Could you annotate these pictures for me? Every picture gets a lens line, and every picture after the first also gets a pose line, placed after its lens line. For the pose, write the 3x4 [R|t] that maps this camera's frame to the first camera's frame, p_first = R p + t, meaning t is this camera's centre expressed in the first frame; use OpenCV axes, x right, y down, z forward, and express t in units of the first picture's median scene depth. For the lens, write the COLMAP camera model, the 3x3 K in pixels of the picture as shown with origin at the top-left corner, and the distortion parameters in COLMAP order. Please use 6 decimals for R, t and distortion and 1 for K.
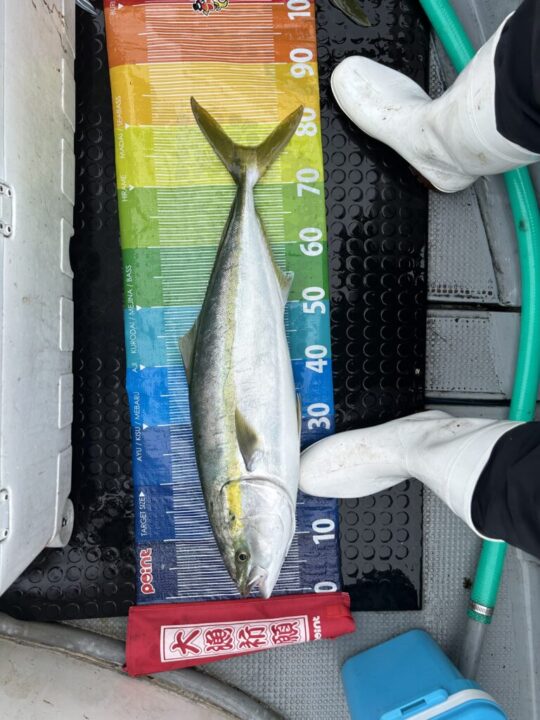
lens RADIAL K [[546.9, 0, 270.0], [0, 546.9, 360.0], [0, 0, 1]] dist [0.002438, -0.032048]
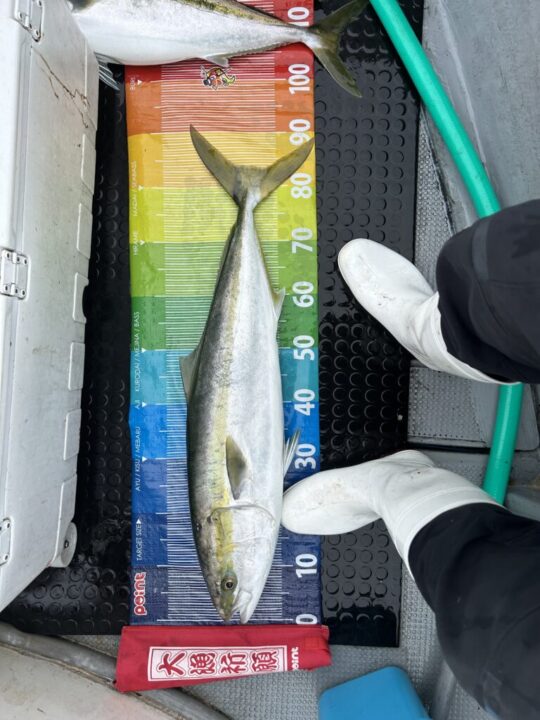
lens RADIAL K [[544.8, 0, 270.4], [0, 544.8, 346.1], [0, 0, 1]] dist [0.010765, -0.046038]
pose [[0.997459, 0.033346, -0.062957, 0.083837], [-0.036295, 0.998269, -0.046286, -0.062227], [0.061305, 0.048453, 0.996942, -0.081042]]
